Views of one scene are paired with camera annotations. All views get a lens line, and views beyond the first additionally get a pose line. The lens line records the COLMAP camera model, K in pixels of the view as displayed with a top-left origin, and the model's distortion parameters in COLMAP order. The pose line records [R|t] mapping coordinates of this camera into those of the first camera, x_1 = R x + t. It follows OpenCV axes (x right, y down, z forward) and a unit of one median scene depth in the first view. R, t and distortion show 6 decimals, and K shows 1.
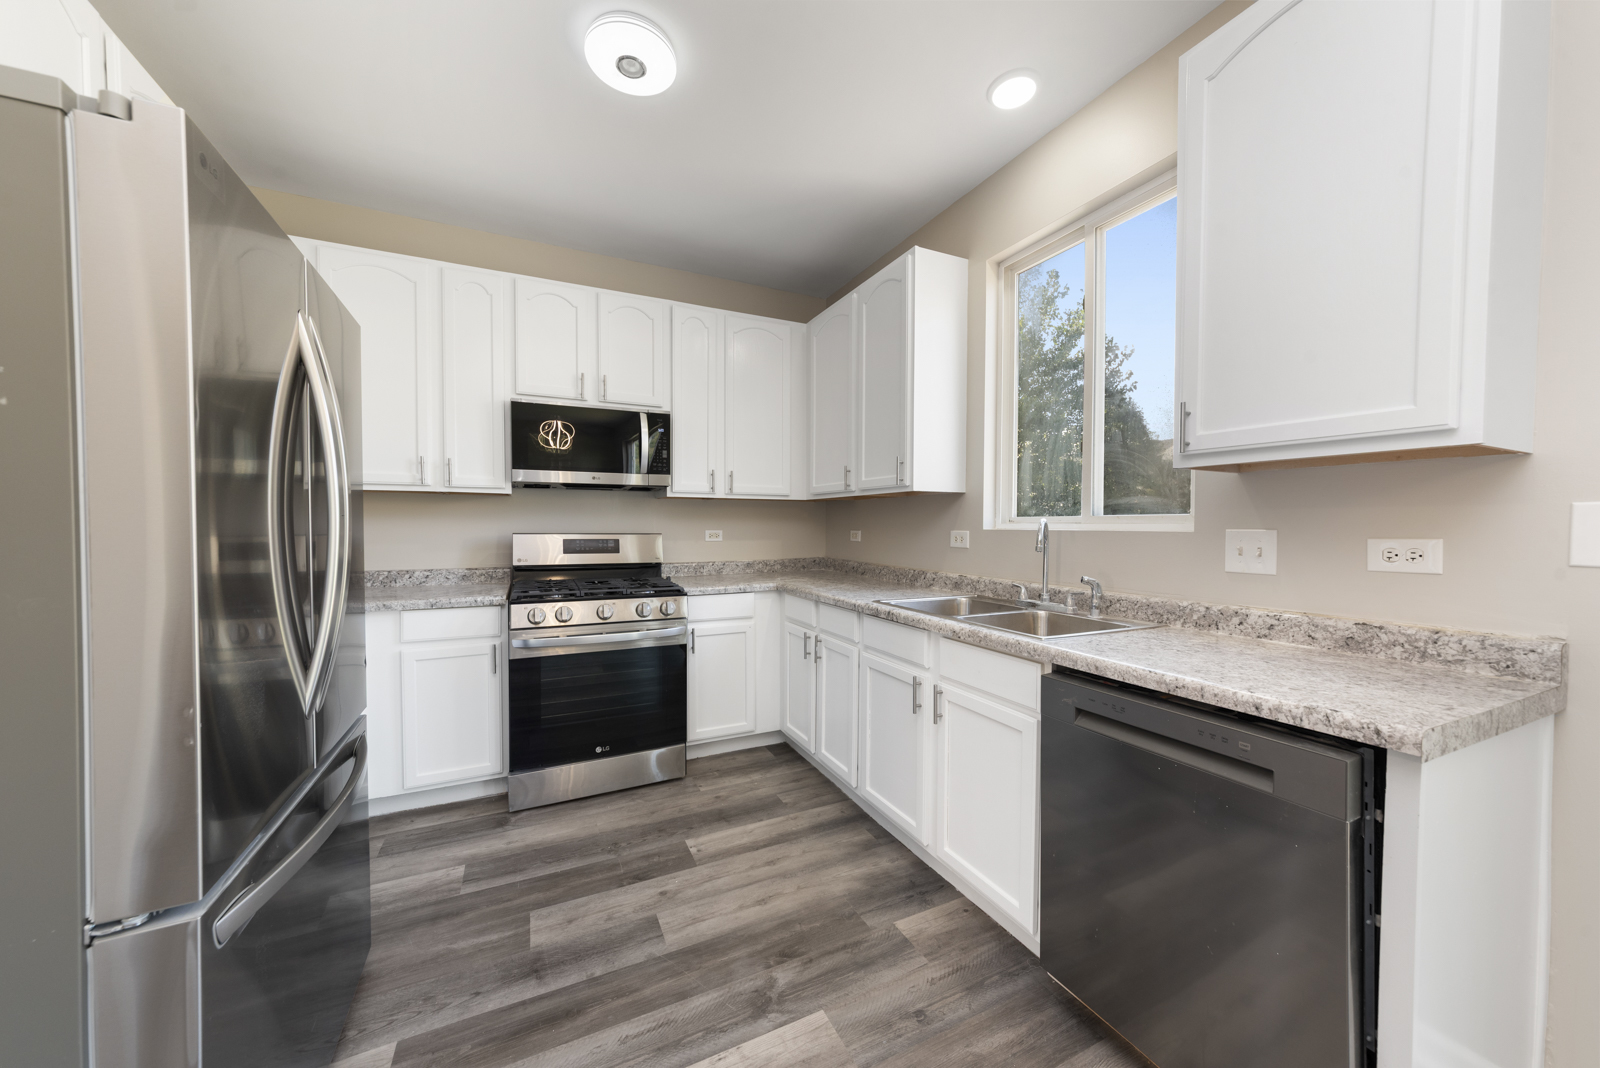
lens RADIAL K [[571.1, 0, 786.5], [0, 571.1, 536.0], [0, 0, 1]] dist [0.003510, -0.000312]
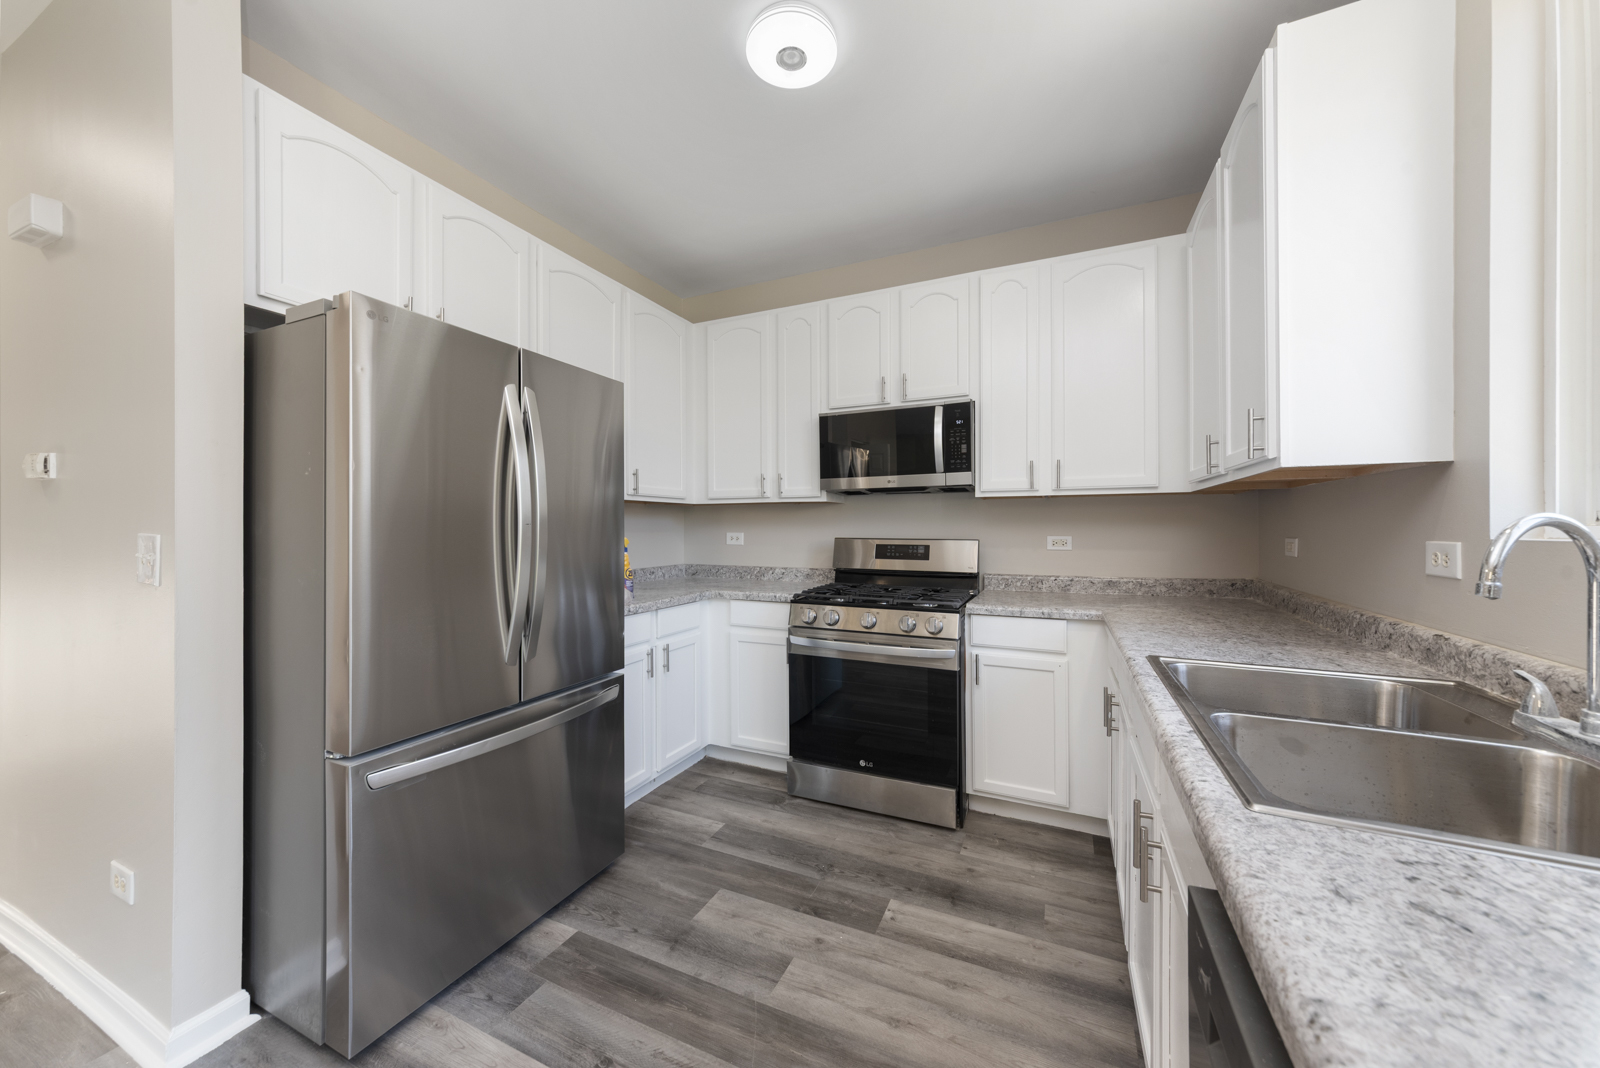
lens RADIAL K [[571.1, 0, 793.7], [0, 571.1, 525.5], [0, 0, 1]] dist [0.003510, -0.000312]
pose [[0.639688, -0.006904, -0.768604, 0.344300], [-0.013270, 0.999711, -0.020024, -0.005918], [0.768520, 0.023008, 0.639412, 0.289976]]
